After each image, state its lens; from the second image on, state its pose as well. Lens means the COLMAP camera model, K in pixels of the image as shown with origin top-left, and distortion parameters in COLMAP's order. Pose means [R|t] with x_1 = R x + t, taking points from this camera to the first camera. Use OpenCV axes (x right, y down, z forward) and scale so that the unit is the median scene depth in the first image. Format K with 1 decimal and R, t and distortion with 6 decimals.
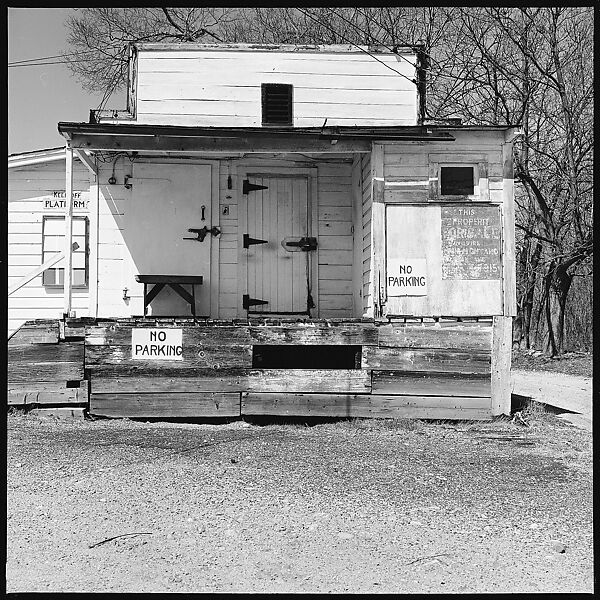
lens RADIAL K [[822.9, 0, 298.7], [0, 822.9, 299.8], [0, 0, 1]] dist [0.040208, -0.019660]
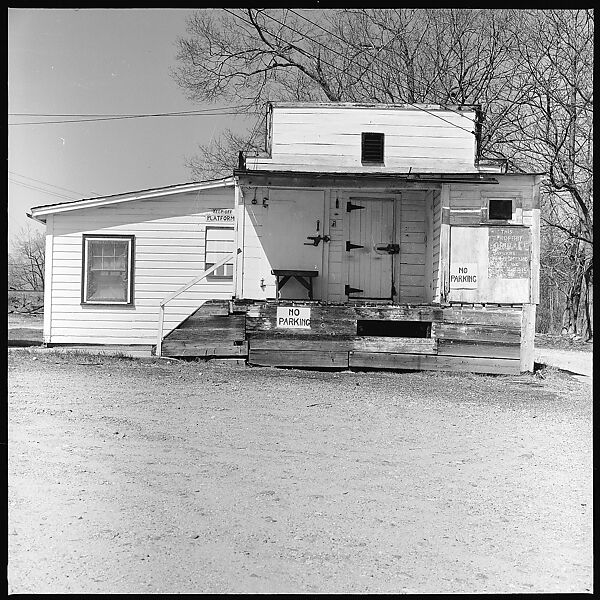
lens RADIAL K [[825.1, 0, 309.6], [0, 825.1, 302.7], [0, 0, 1]] dist [0.027109, -0.021294]
pose [[0.997981, 0.020785, -0.060020, -0.052362], [-0.019431, 0.999545, 0.023058, -0.008194], [0.060472, -0.021846, 0.997931, -0.476402]]
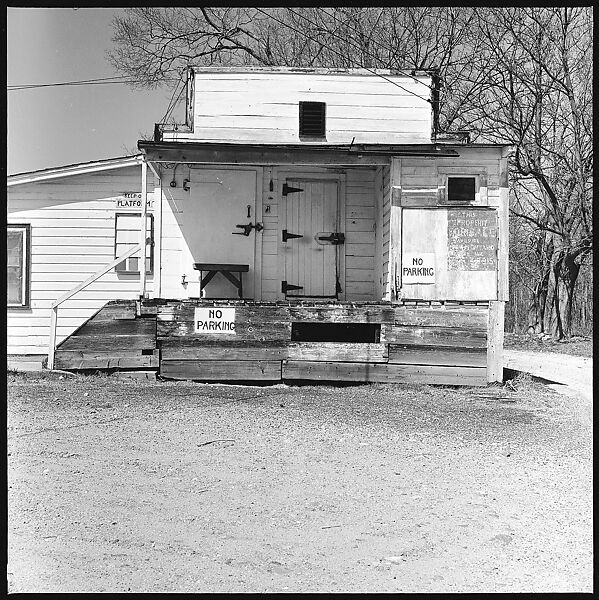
lens RADIAL K [[825.8, 0, 303.0], [0, 825.8, 301.9], [0, 0, 1]] dist [0.049832, -0.107170]
pose [[0.999636, 0.010390, -0.024907, -0.008648], [-0.009852, 0.999717, 0.021652, -0.002314], [0.025125, -0.021399, 0.999455, -0.227446]]
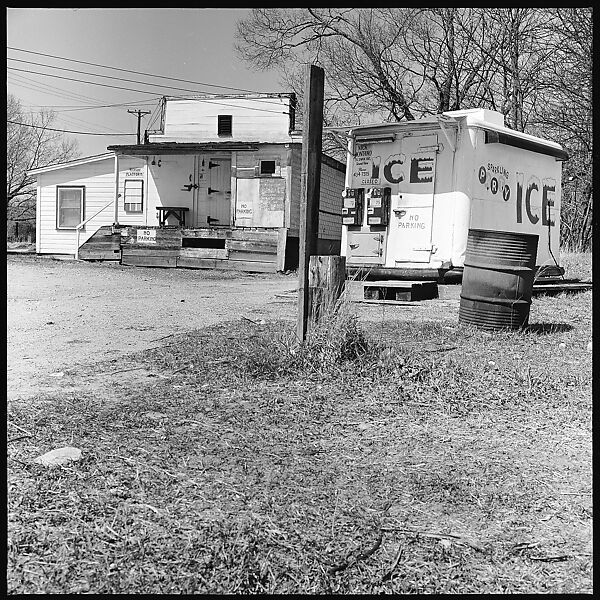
lens RADIAL K [[823.2, 0, 306.0], [0, 823.2, 306.6], [0, 0, 1]] dist [0.003006, 0.020768]
pose [[0.943202, 0.050149, -0.328413, 1.061581], [-0.015467, 0.994098, 0.107380, -0.008092], [0.331860, -0.096201, 0.938411, -1.130556]]
